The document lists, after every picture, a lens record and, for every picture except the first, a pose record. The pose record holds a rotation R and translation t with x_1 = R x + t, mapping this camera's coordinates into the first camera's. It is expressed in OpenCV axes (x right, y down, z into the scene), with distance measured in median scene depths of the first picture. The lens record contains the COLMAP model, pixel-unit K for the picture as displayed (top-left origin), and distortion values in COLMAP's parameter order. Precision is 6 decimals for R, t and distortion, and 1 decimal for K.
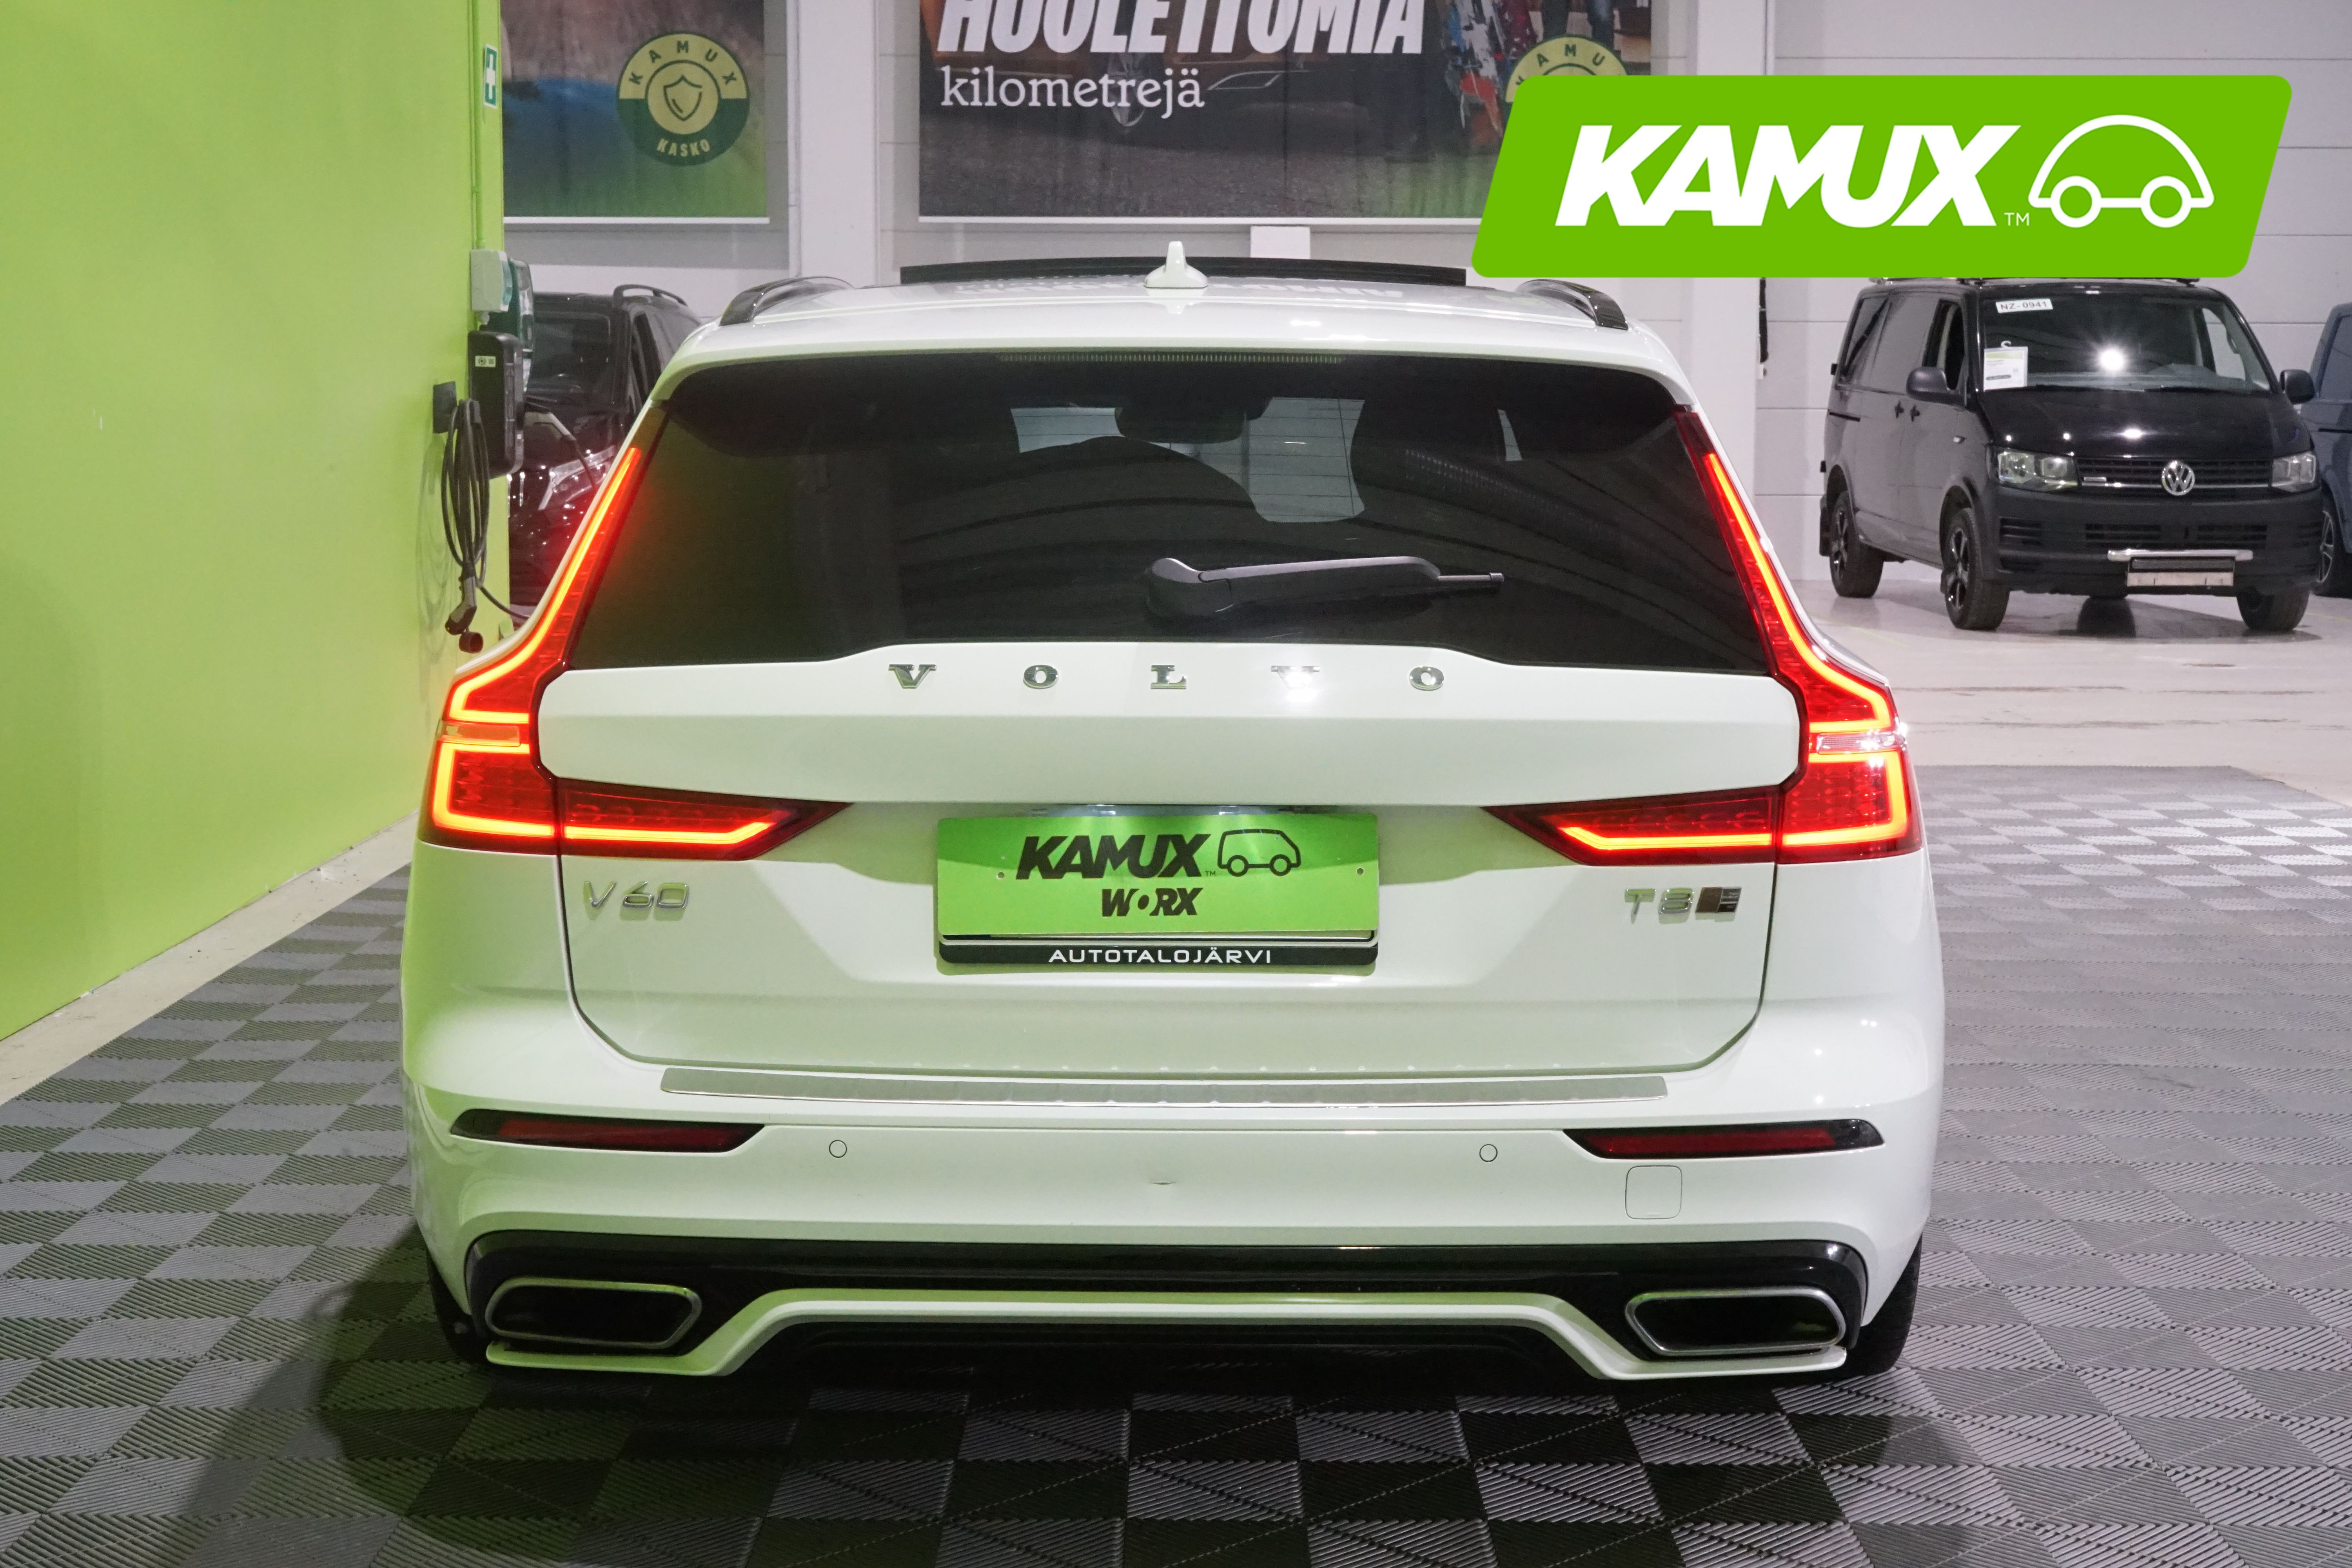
lens RADIAL K [[3281.2, 0, 1175.7], [0, 3281.2, 781.8], [0, 0, 1]] dist [0.053017, 0.000000]
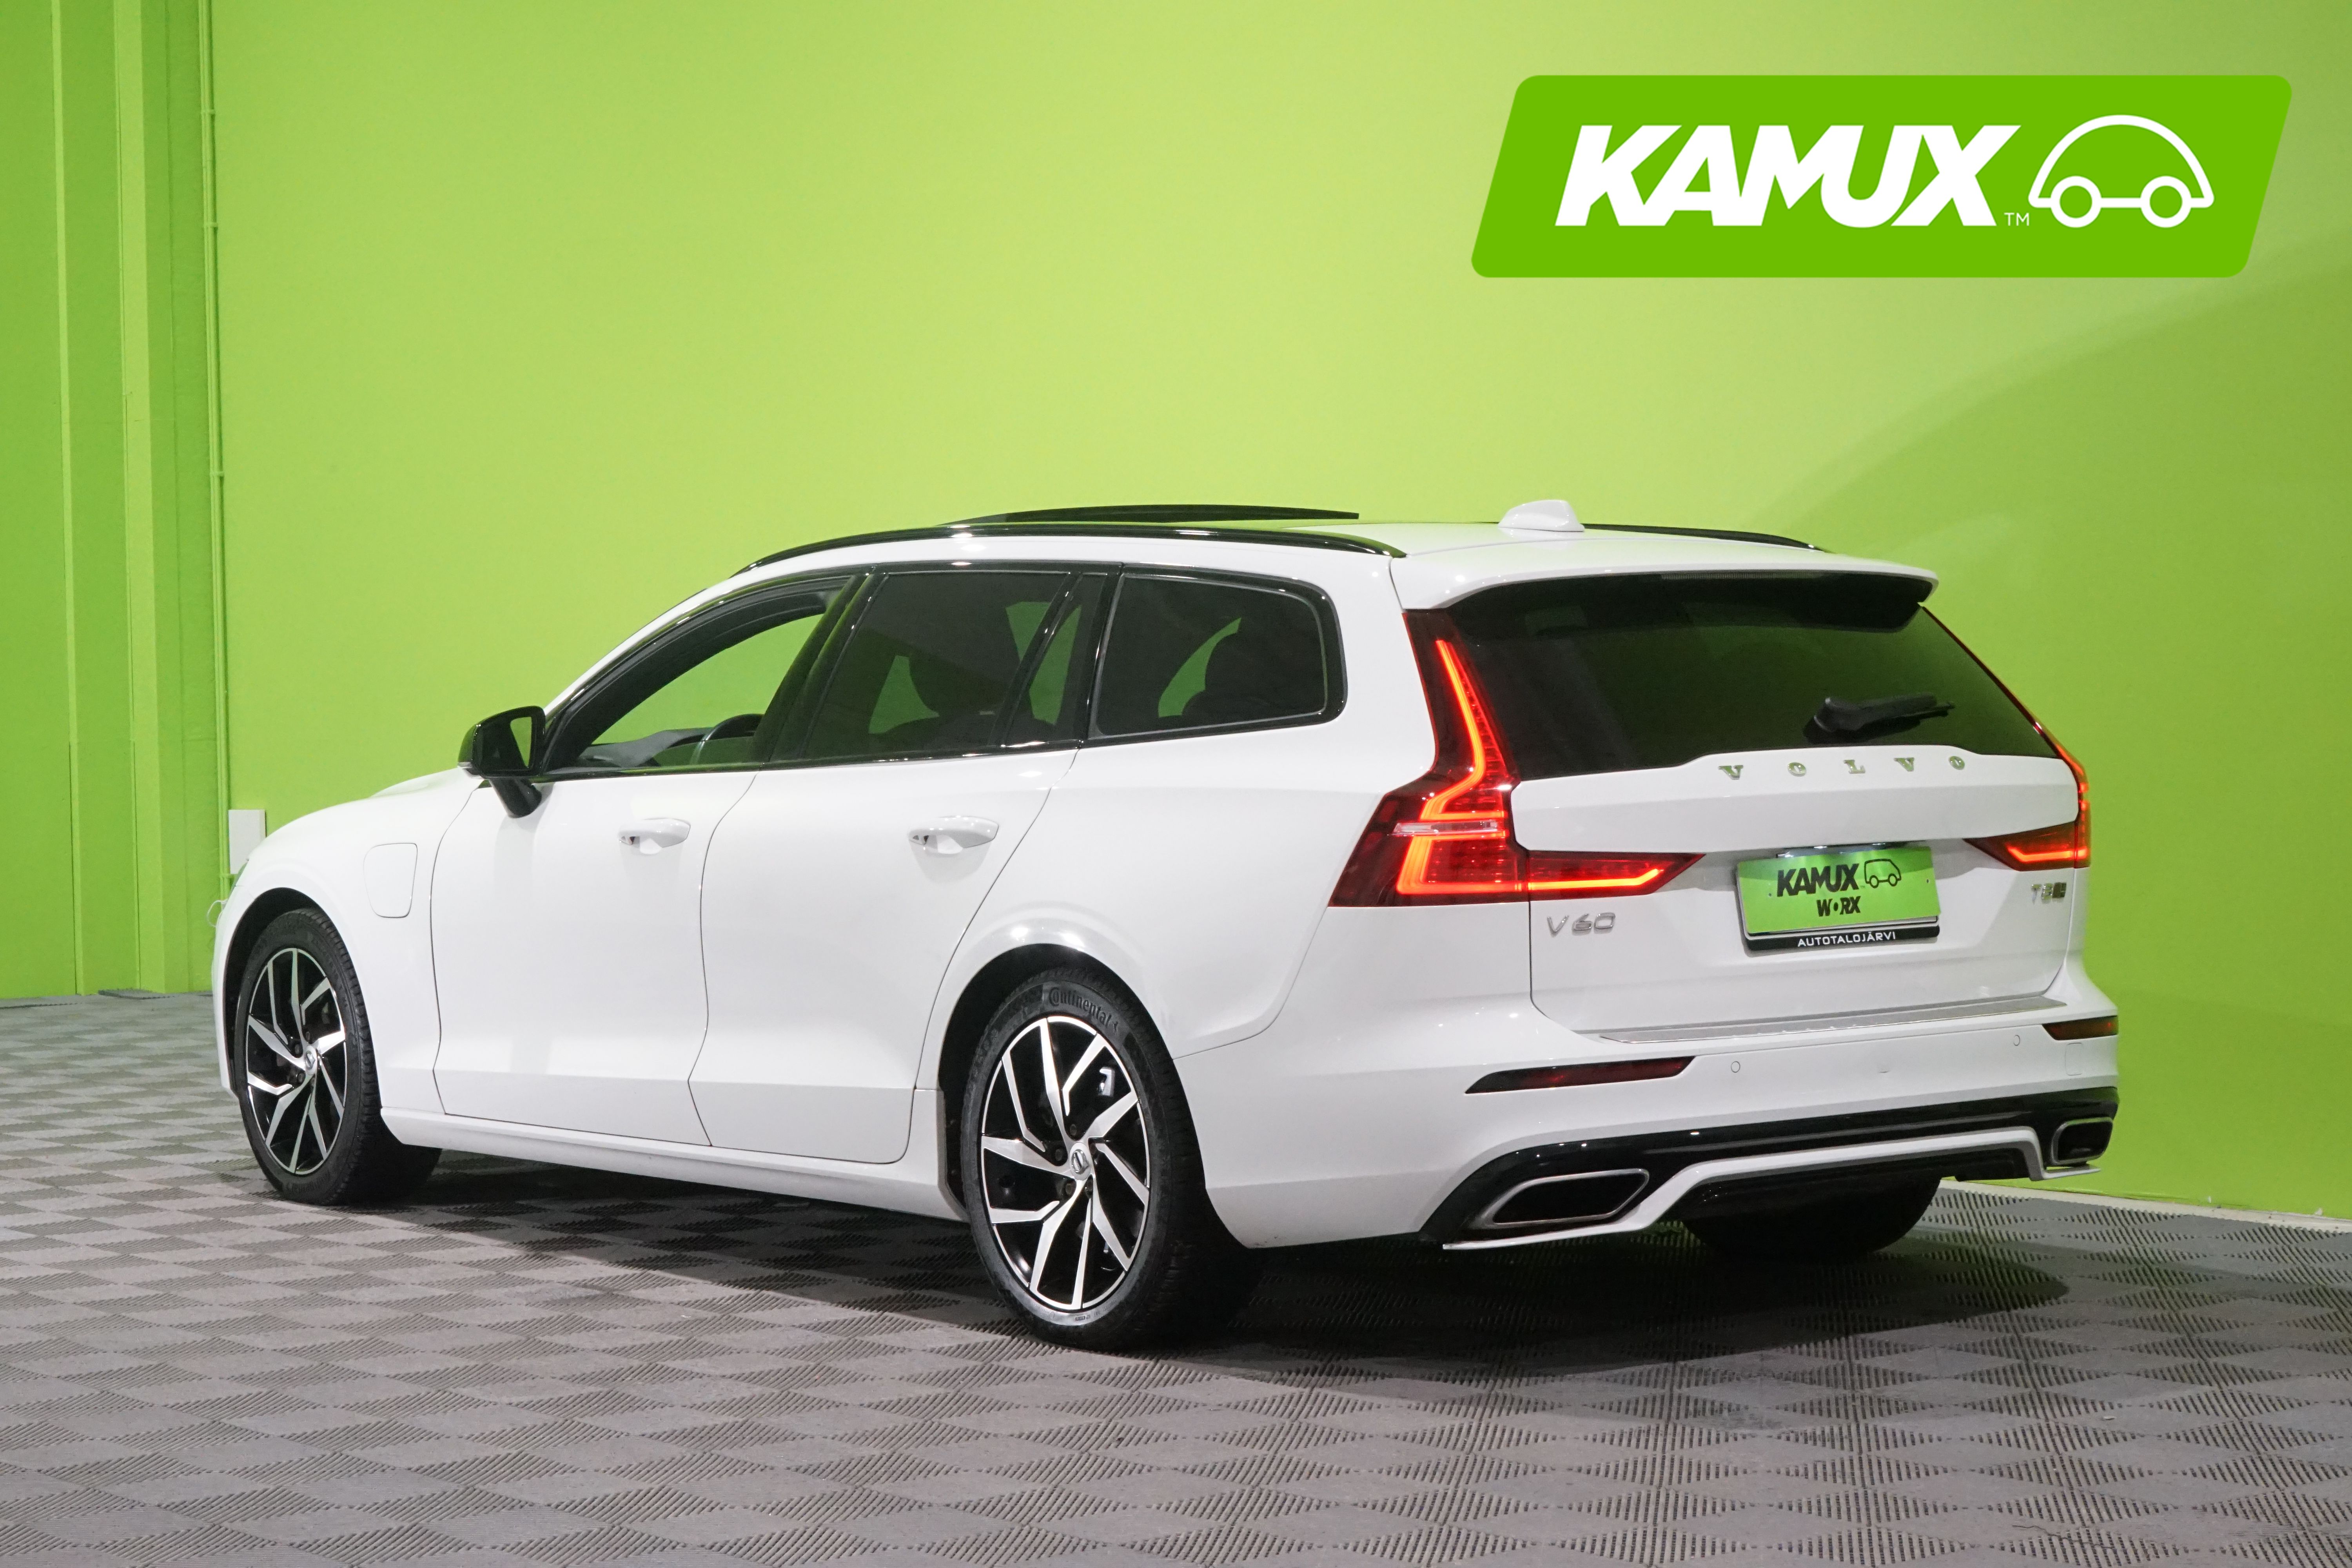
lens RADIAL K [[4835.6, 0, 1175.9], [0, 4835.6, 782.7], [0, 0, 1]] dist [-0.090551, 0.000000]
pose [[0.801636, -0.038216, 0.596590, -1.697704], [0.084666, 0.995153, -0.050017, 0.067504], [-0.591787, 0.090606, 0.800986, -0.730372]]
